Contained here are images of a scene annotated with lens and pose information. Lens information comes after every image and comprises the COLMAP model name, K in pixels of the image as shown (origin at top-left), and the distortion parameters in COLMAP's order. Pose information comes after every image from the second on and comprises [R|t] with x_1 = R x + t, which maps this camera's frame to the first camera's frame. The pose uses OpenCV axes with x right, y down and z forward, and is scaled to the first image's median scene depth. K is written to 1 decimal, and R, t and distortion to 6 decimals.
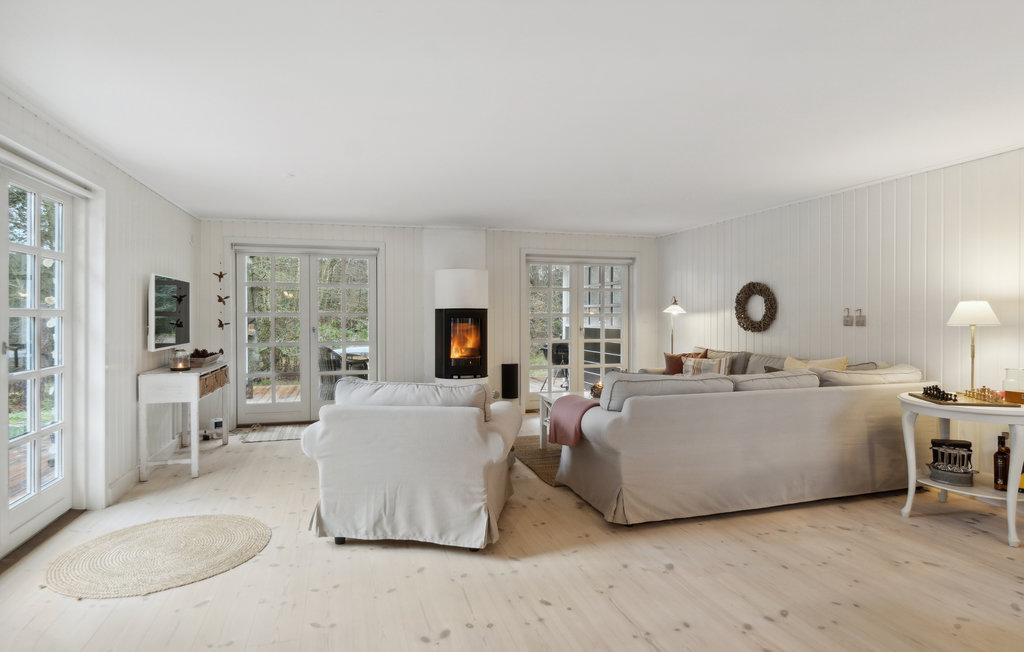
lens RADIAL K [[544.8, 0, 508.6], [0, 544.8, 320.4], [0, 0, 1]] dist [-0.001188, -0.000848]
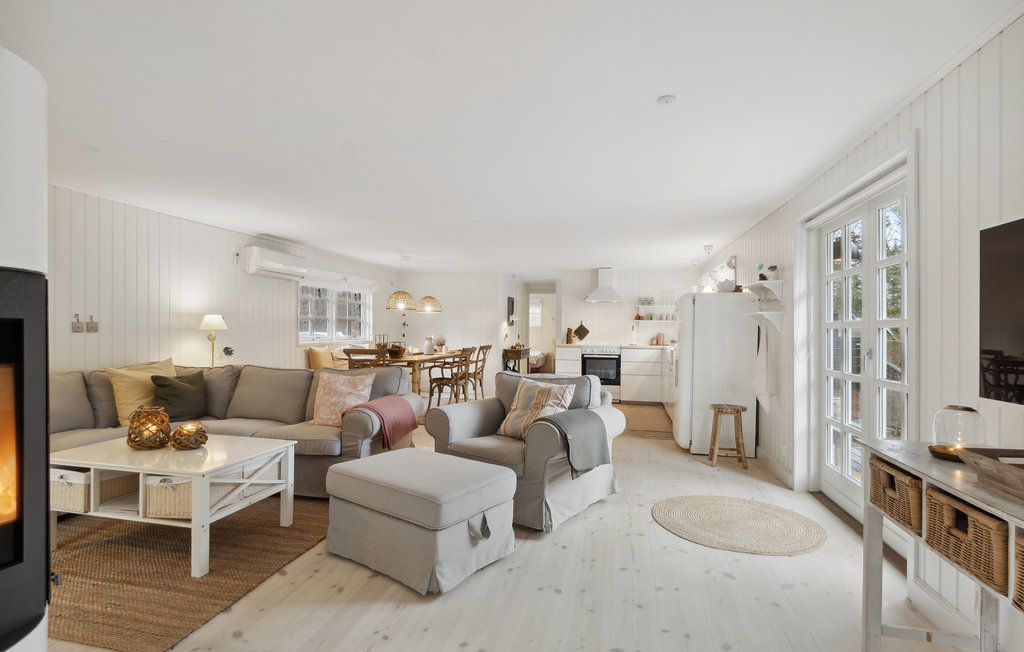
lens RADIAL K [[514.7, 0, 512.0], [0, 514.7, 326.0], [0, 0, 1]] dist [0.001000, 0.000097]
pose [[-0.873905, -0.005556, 0.486065, -0.484261], [-0.004981, 0.999985, 0.002475, -0.007333], [-0.486071, -0.000258, -0.873919, 1.443144]]
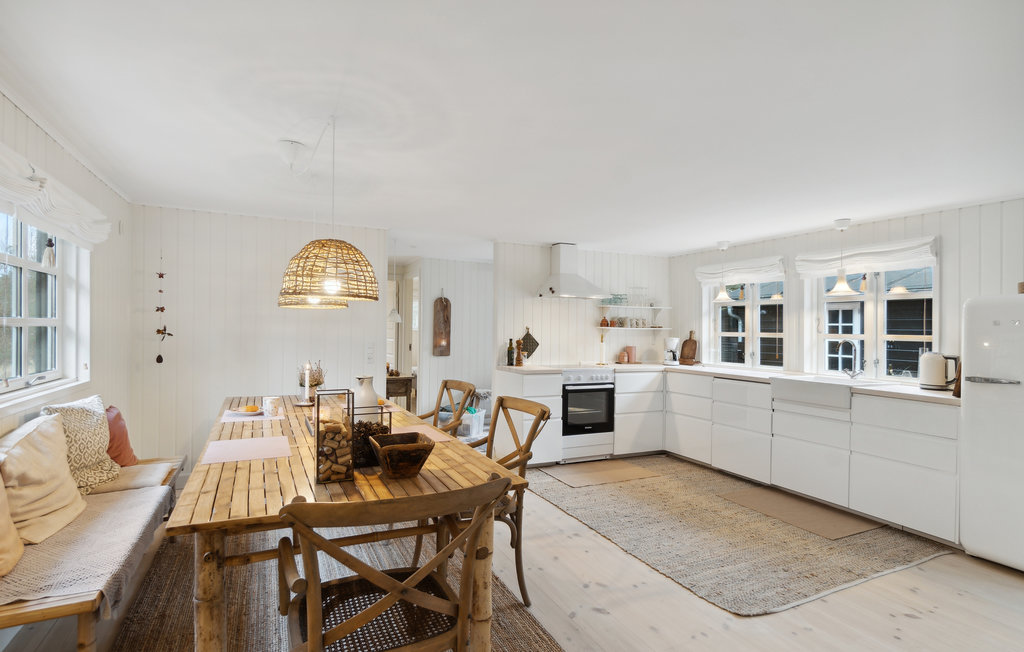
lens RADIAL K [[514.7, 0, 512.0], [0, 514.7, 326.0], [0, 0, 1]] dist [0.001000, 0.000097]
pose [[-0.986035, -0.016562, -0.165714, 0.514251], [-0.017973, 0.999814, 0.007018, -0.034233], [0.165567, 0.009898, -0.986149, 0.742025]]
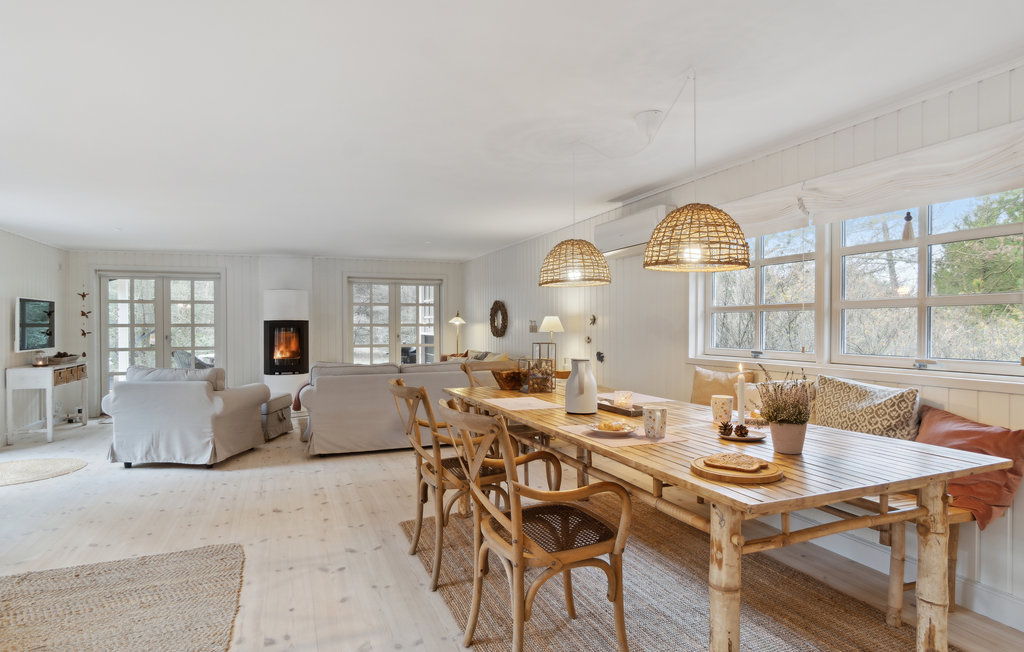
lens RADIAL K [[559.1, 0, 500.1], [0, 559.1, 325.9], [0, 0, 1]] dist [-0.005604, -0.000034]
pose [[0.996975, -0.003257, 0.077650, 0.454484], [0.003738, 0.999975, -0.006056, 0.001817], [-0.077628, 0.006328, 0.996962, -0.504799]]
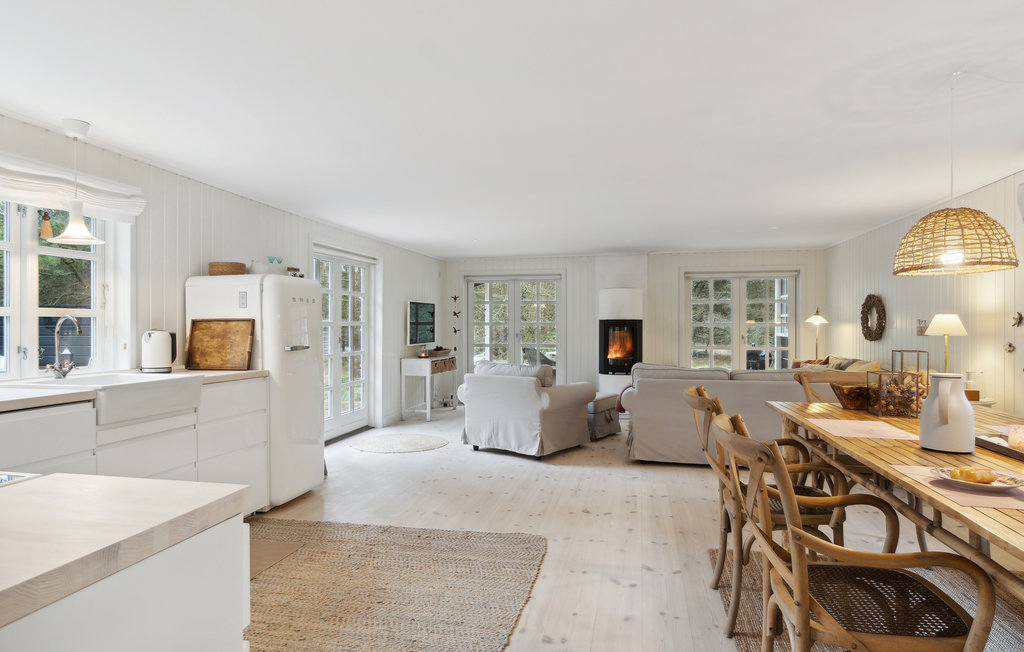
lens RADIAL K [[597.3, 0, 506.9], [0, 597.3, 327.2], [0, 0, 1]] dist [0.001527, 0.000754]
pose [[0.873645, 0.003659, -0.486551, 0.515777], [-0.005147, 0.999985, -0.001722, -0.000368], [0.486537, 0.004009, 0.873651, -0.480248]]
